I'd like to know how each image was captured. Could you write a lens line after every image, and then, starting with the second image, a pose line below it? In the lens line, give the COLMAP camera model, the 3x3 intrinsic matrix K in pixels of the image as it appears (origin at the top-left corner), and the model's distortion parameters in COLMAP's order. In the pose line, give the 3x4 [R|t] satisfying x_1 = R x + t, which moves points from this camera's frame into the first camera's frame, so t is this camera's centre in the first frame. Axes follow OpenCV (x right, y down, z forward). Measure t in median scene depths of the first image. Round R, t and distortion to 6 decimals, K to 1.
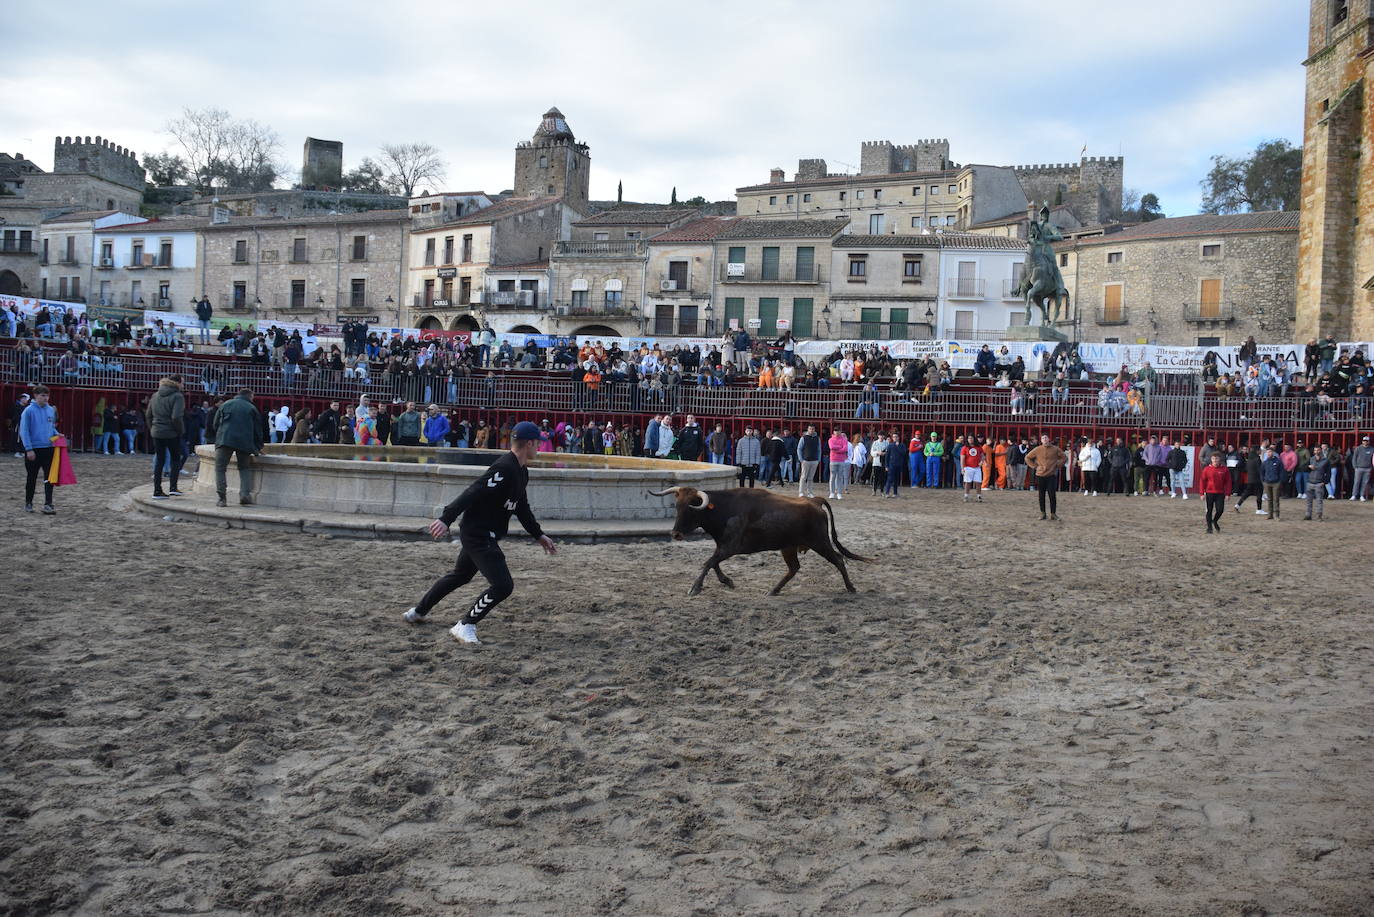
lens RADIAL K [[1069.7, 0, 680.7], [0, 1069.7, 486.6], [0, 0, 1]] dist [-0.159533, 0.113785]
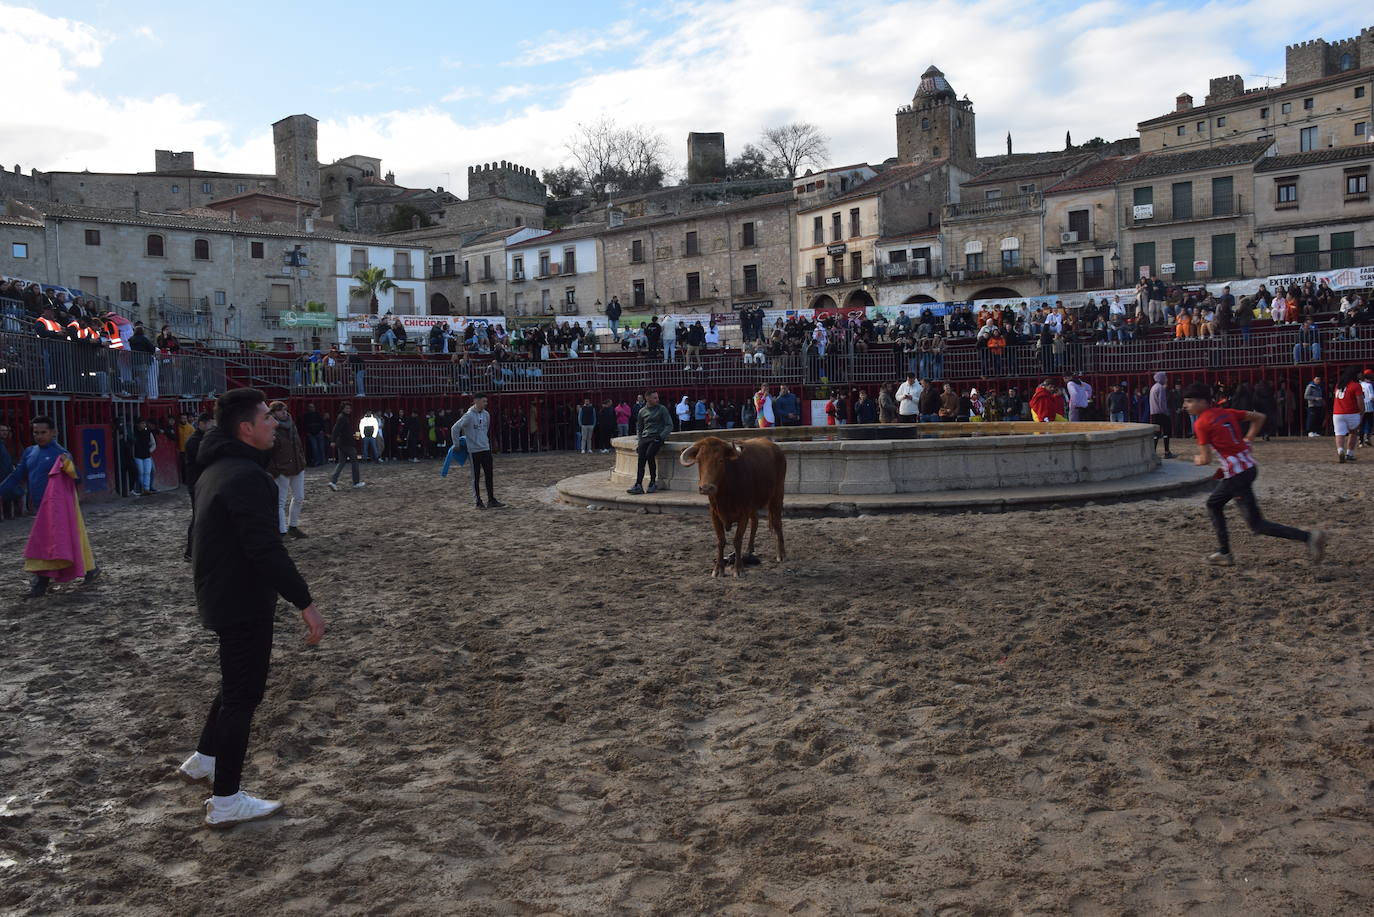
lens RADIAL K [[1093.8, 0, 682.5], [0, 1093.8, 484.5], [0, 0, 1]] dist [-0.155767, 0.119441]
pose [[0.930513, -0.051079, -0.362680, 0.001363], [0.057903, 0.998290, 0.007963, 0.000850], [0.361653, -0.028410, 0.931880, -0.005876]]
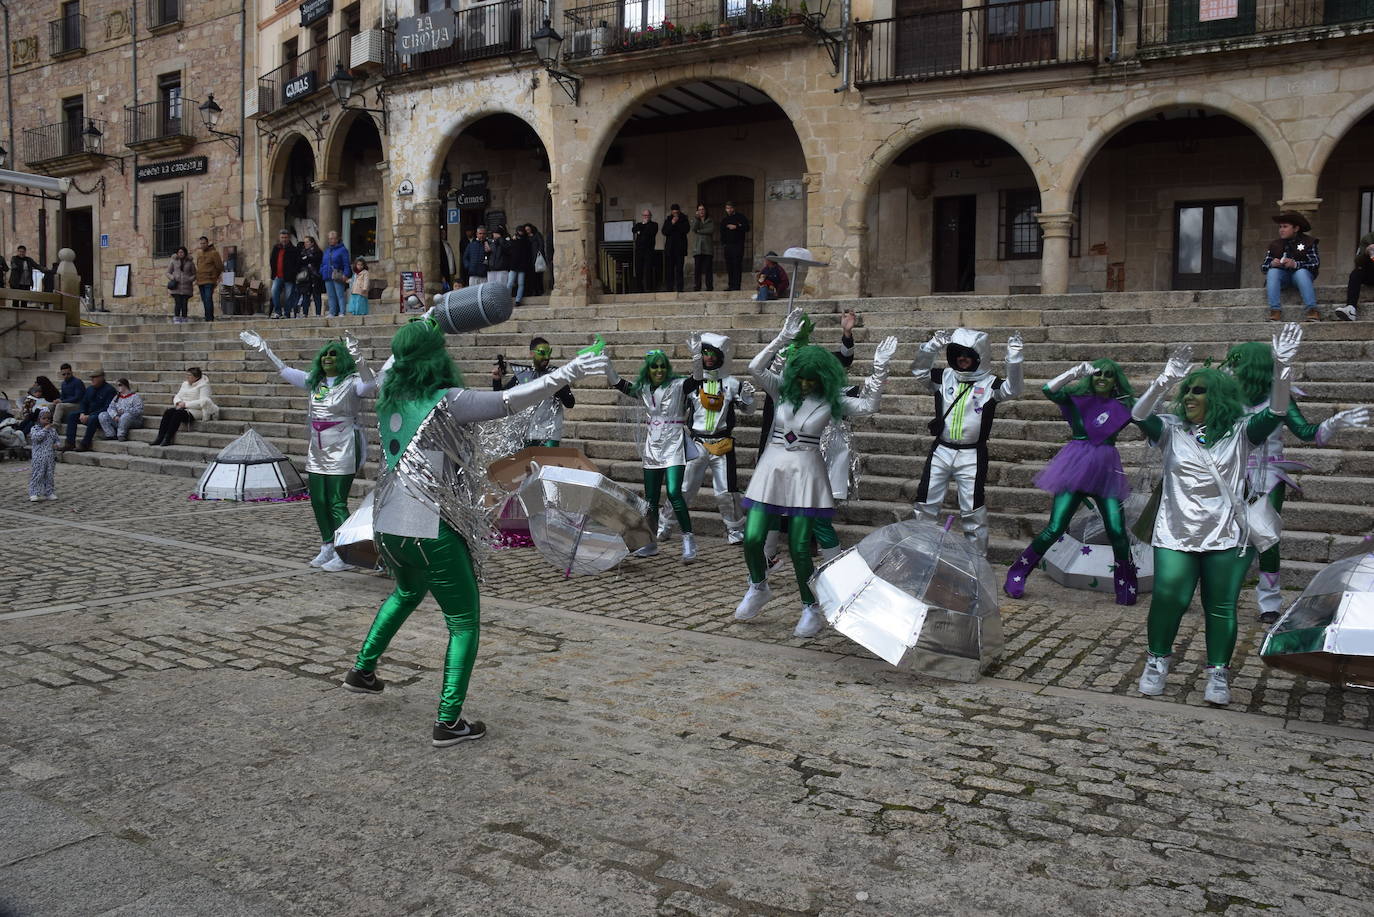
lens RADIAL K [[1069.7, 0, 680.7], [0, 1069.7, 486.6], [0, 0, 1]] dist [-0.159533, 0.113785]
pose [[0.973960, -0.002889, -0.226702, -0.017182], [0.009882, 0.999509, 0.029719, -0.047449], [0.226505, -0.031185, 0.973511, 0.721679]]
